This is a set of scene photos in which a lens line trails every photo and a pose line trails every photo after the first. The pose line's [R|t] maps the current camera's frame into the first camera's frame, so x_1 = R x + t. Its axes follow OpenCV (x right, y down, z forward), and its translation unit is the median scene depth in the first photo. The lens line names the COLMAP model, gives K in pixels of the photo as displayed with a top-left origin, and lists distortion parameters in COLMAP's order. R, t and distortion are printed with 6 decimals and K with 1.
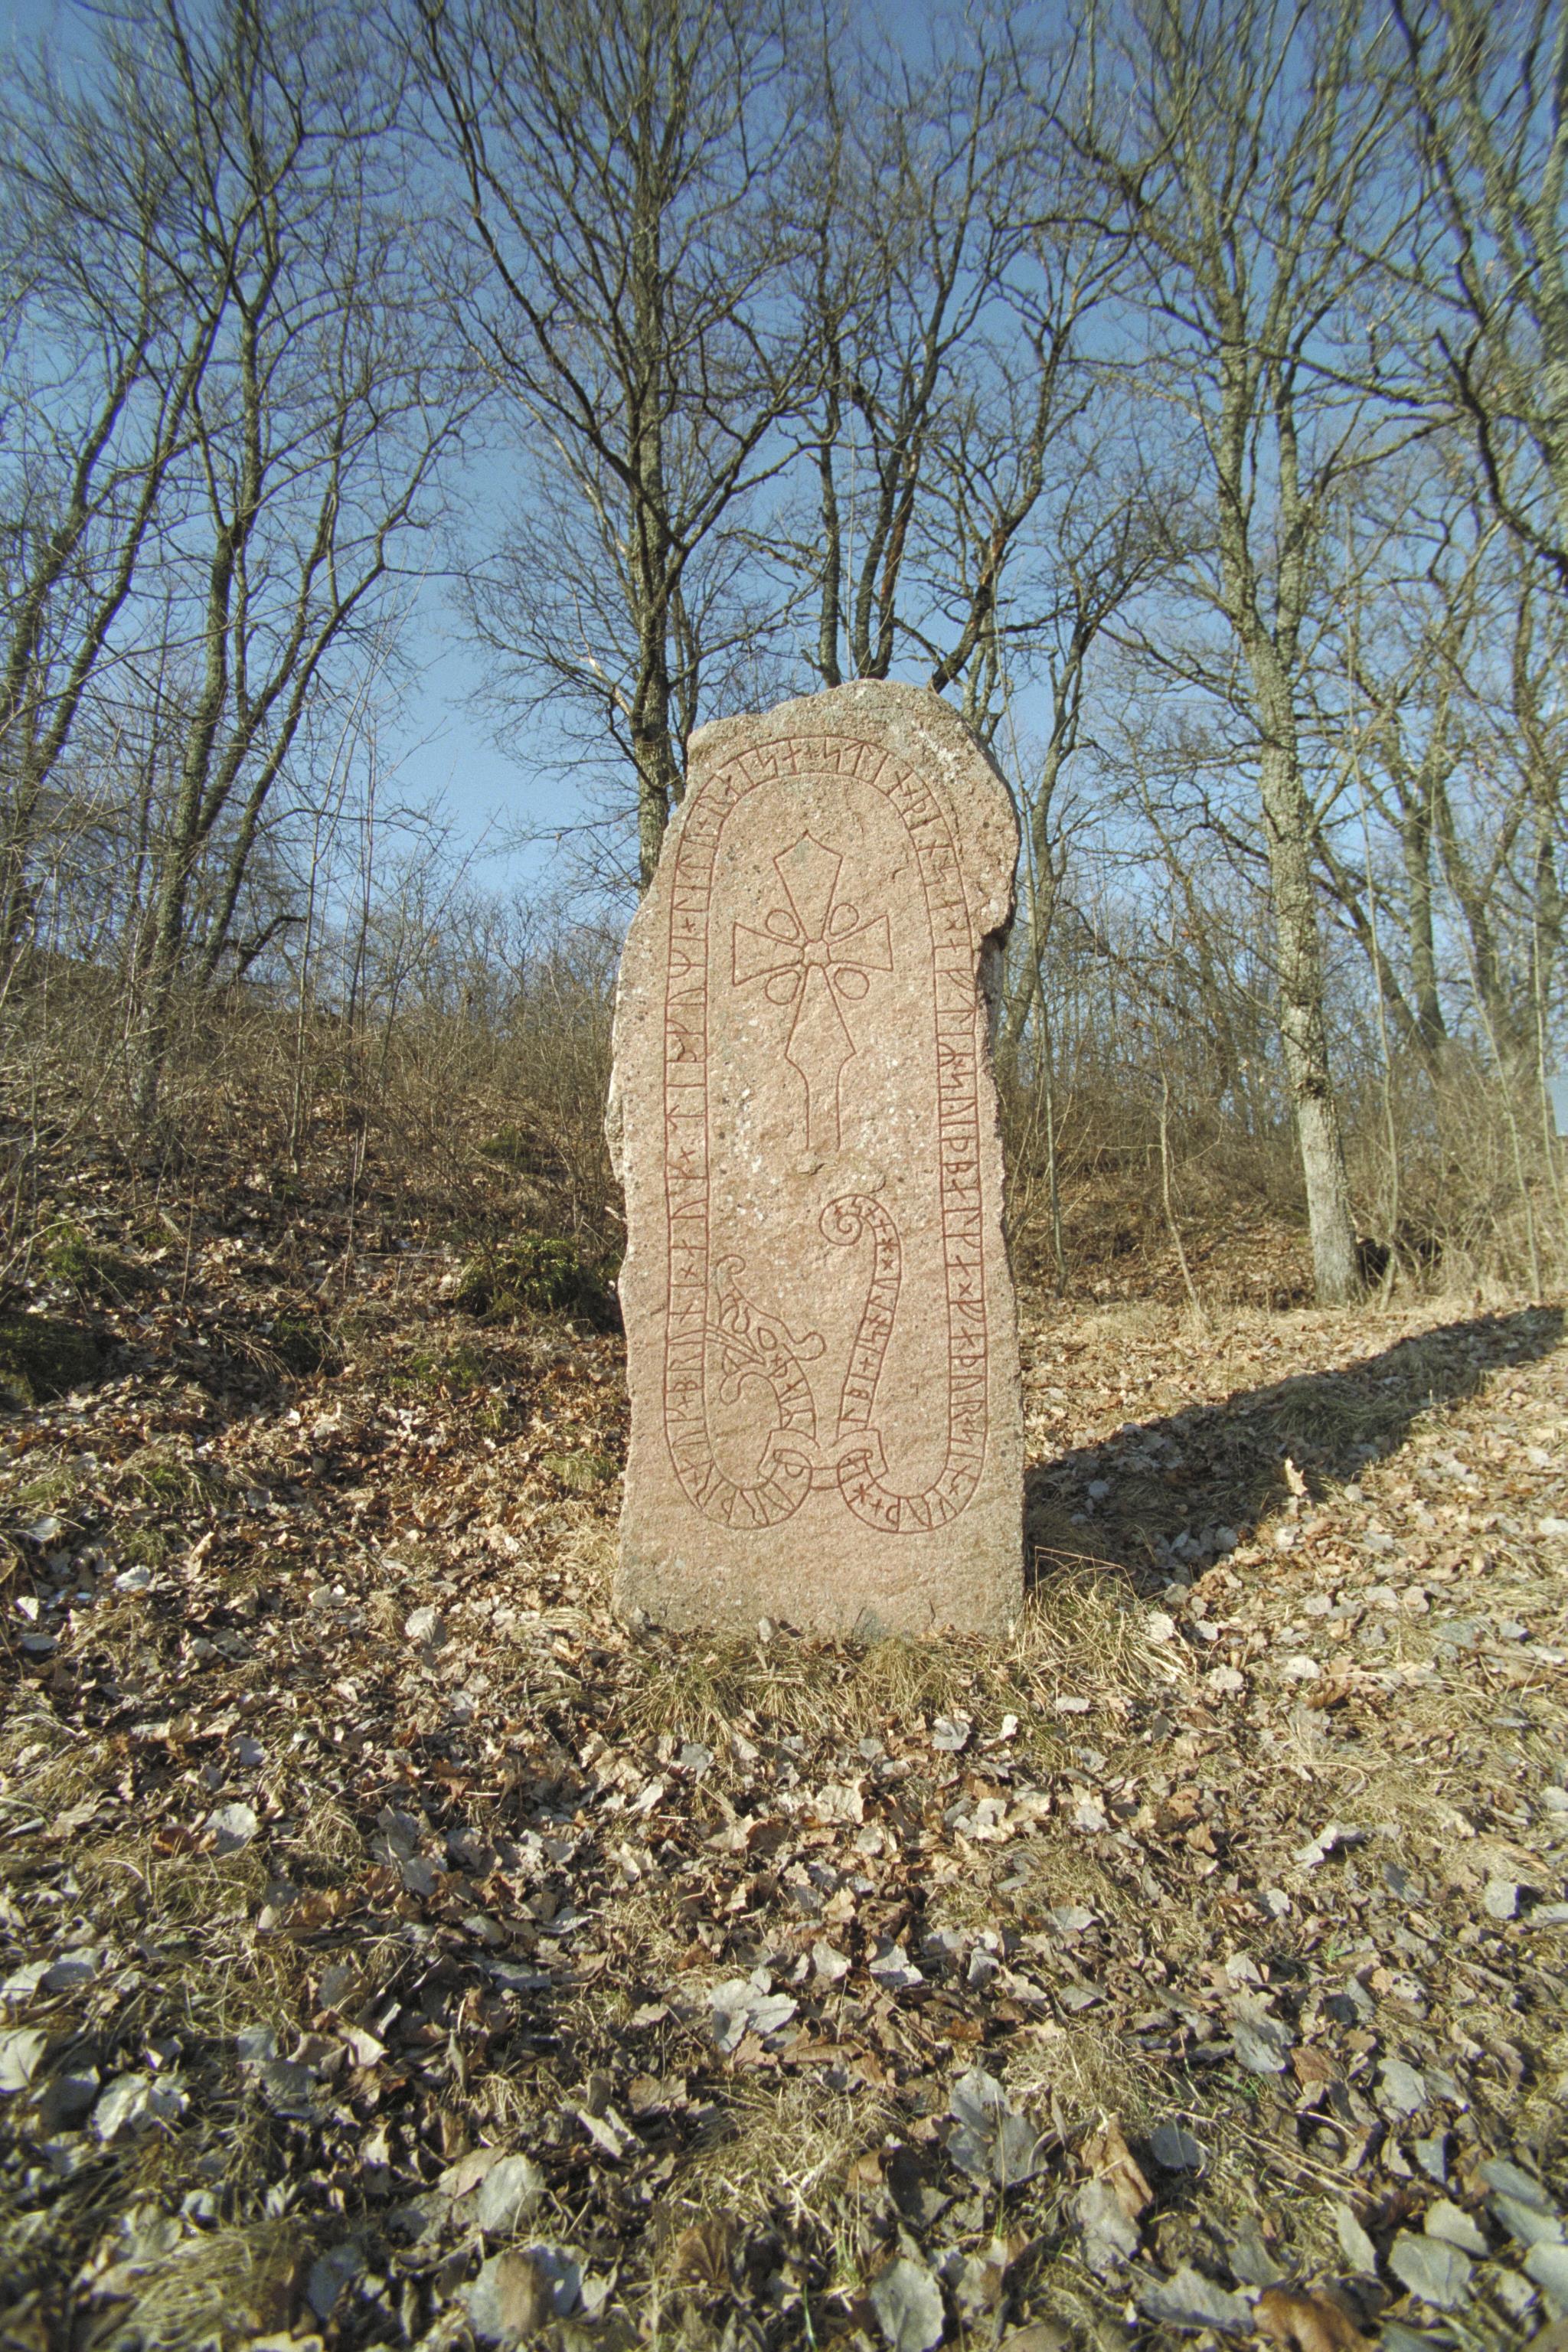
lens RADIAL K [[1157.4, 0, 784.0], [0, 1157.4, 1176.0], [0, 0, 1]] dist [-0.063224, 0.029443]
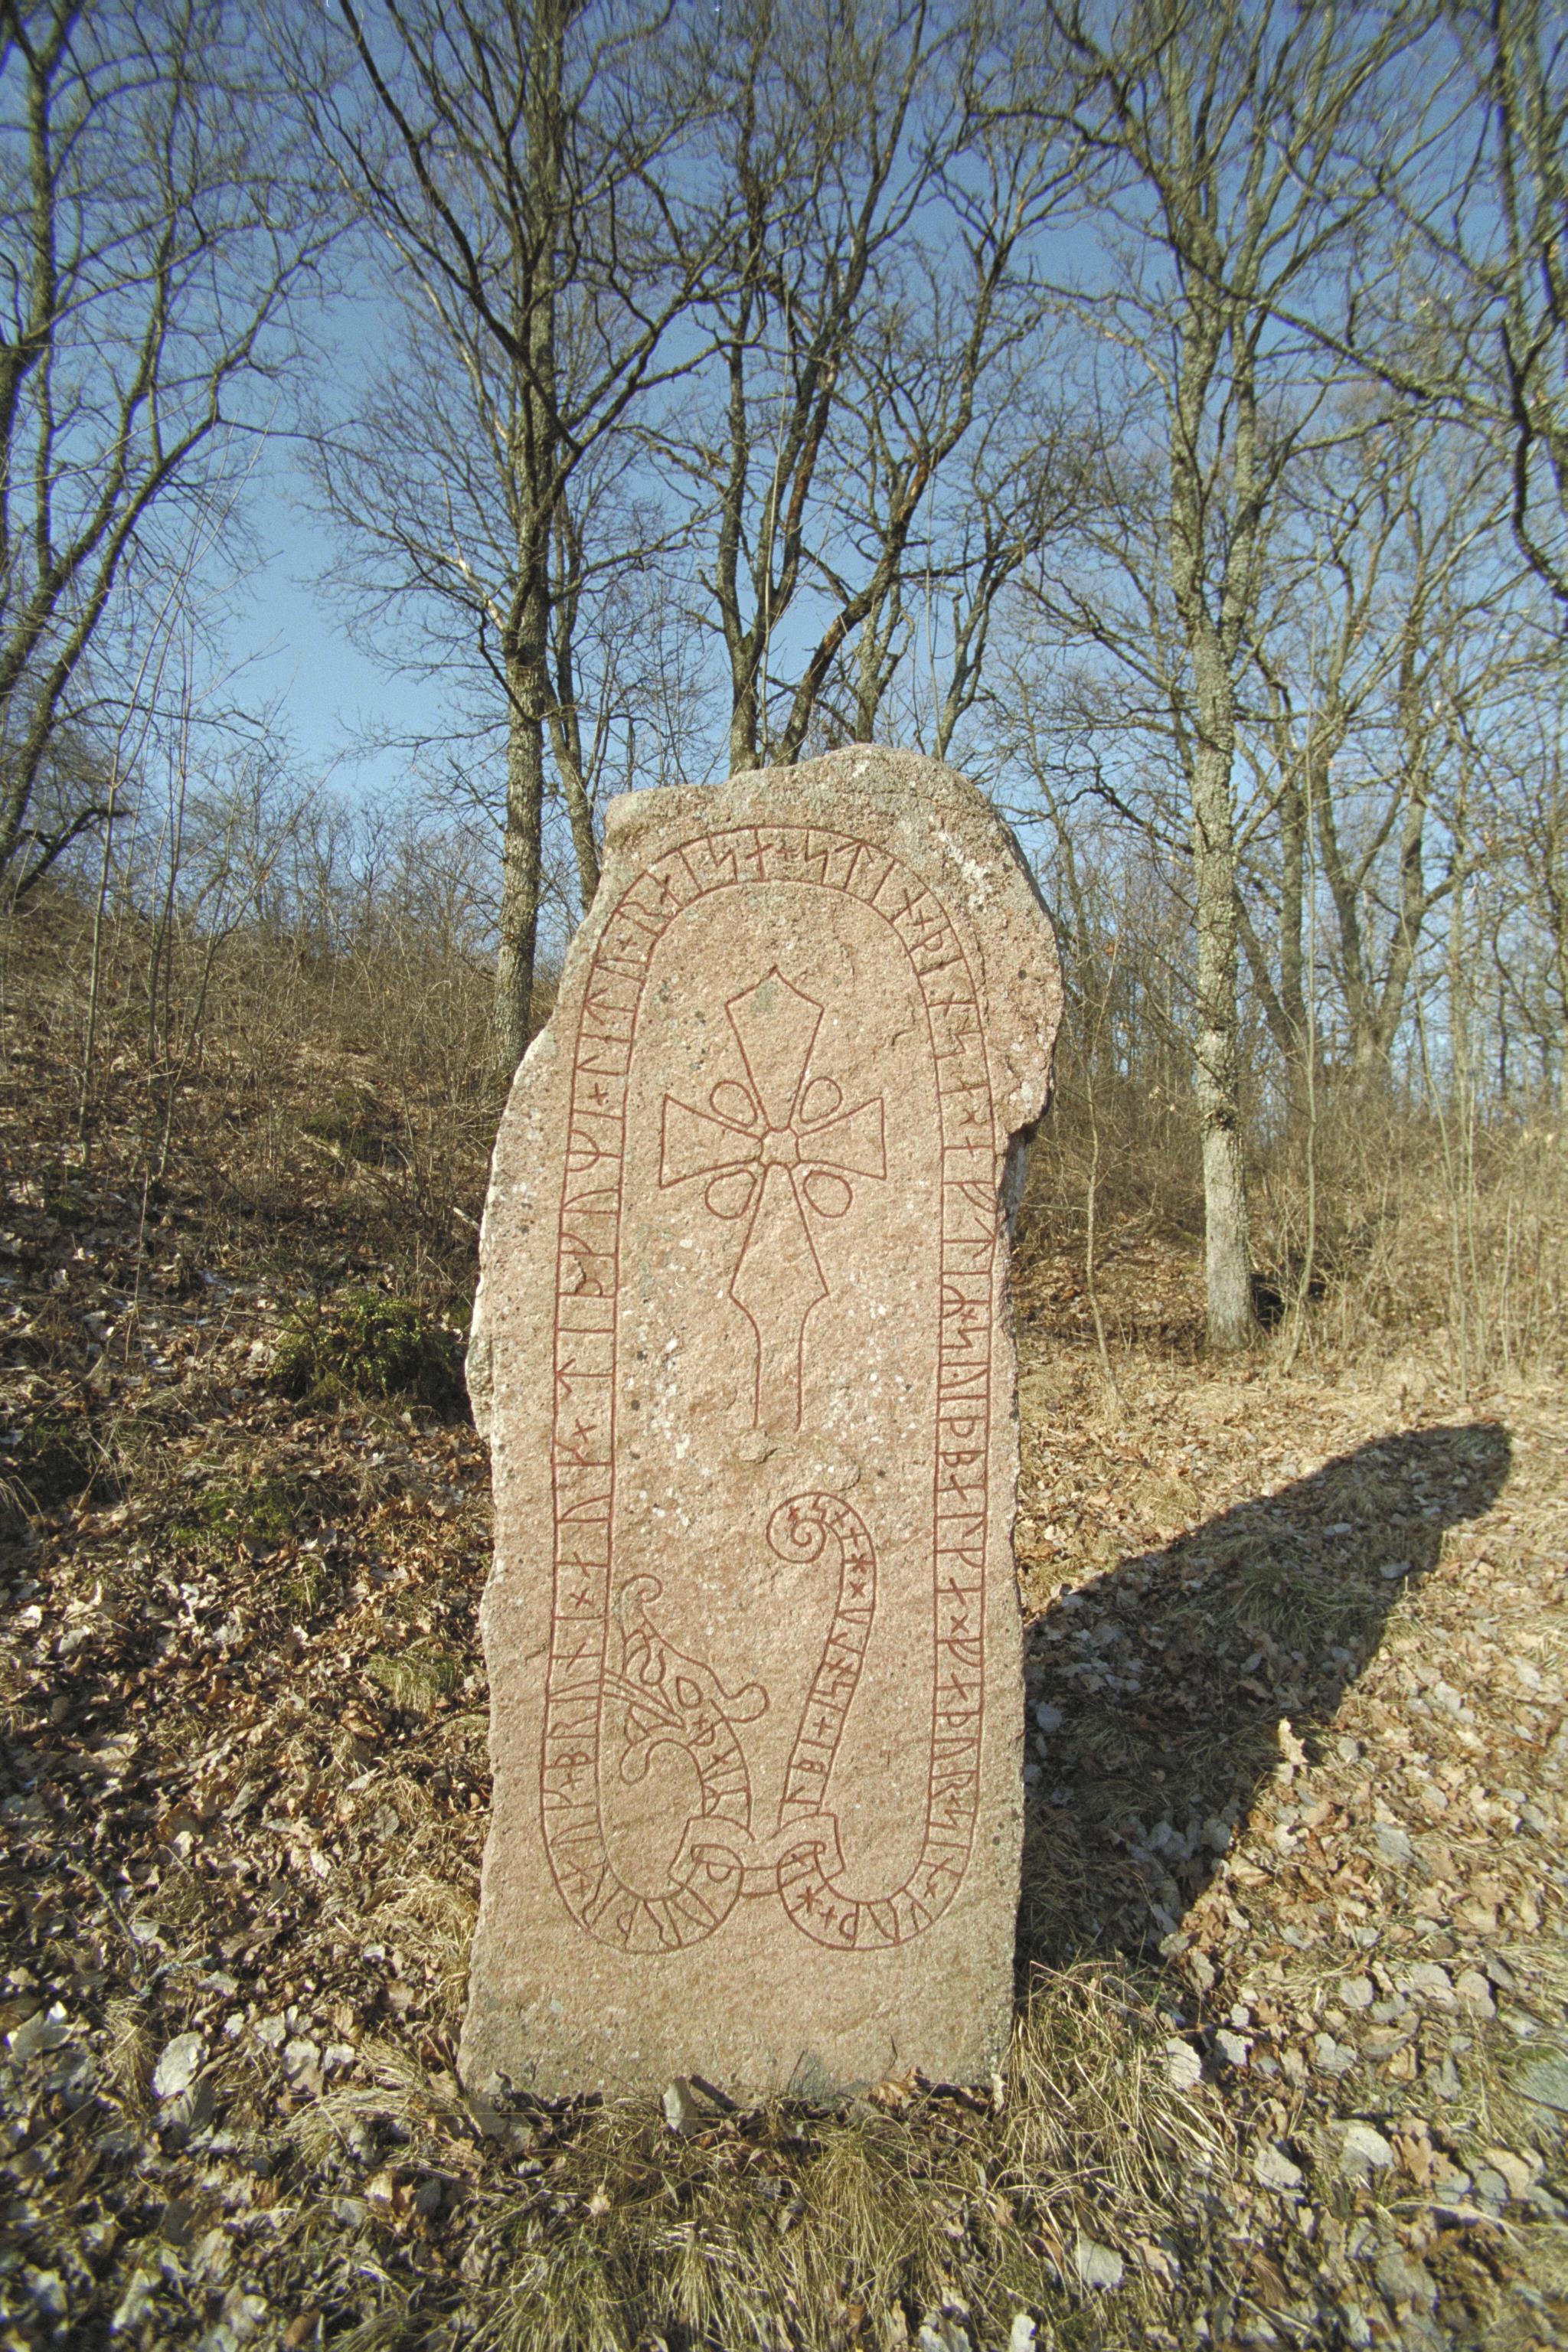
lens RADIAL K [[1157.4, 0, 784.0], [0, 1157.4, 1176.0], [0, 0, 1]] dist [-0.063224, 0.029443]
pose [[0.990423, 0.046677, 0.129934, -0.024411], [-0.055696, 0.996220, 0.066662, -0.089276], [-0.126331, -0.073261, 0.989279, 0.119798]]
